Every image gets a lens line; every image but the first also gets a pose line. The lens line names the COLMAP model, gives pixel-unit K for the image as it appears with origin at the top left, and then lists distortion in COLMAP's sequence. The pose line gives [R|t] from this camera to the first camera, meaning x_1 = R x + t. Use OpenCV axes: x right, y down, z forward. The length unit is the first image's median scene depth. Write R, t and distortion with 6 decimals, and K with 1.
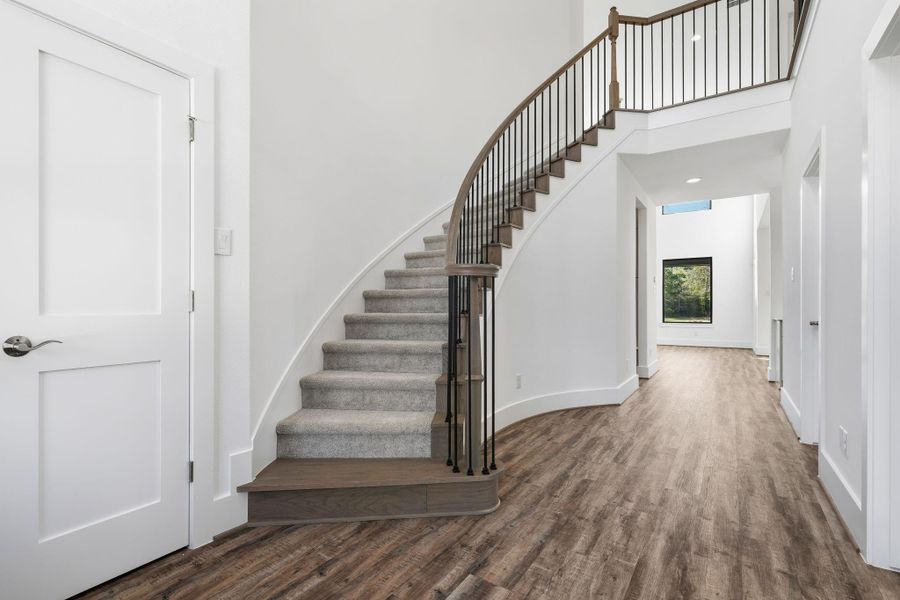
lens RADIAL K [[412.7, 0, 450.8], [0, 412.7, 304.7], [0, 0, 1]] dist [-0.003926, 0.001499]
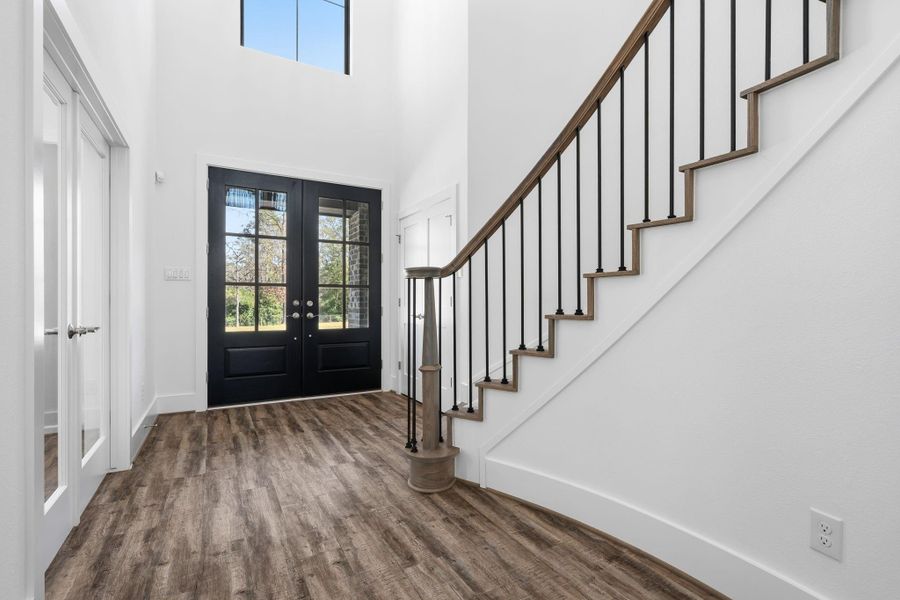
lens RADIAL K [[412.7, 0, 451.5], [0, 412.7, 302.4], [0, 0, 1]] dist [-0.003926, 0.001499]
pose [[-0.436316, -0.004162, -0.899784, 1.133194], [0.005583, 0.999958, -0.007332, -0.000063], [0.899776, -0.008223, -0.436274, 1.680162]]
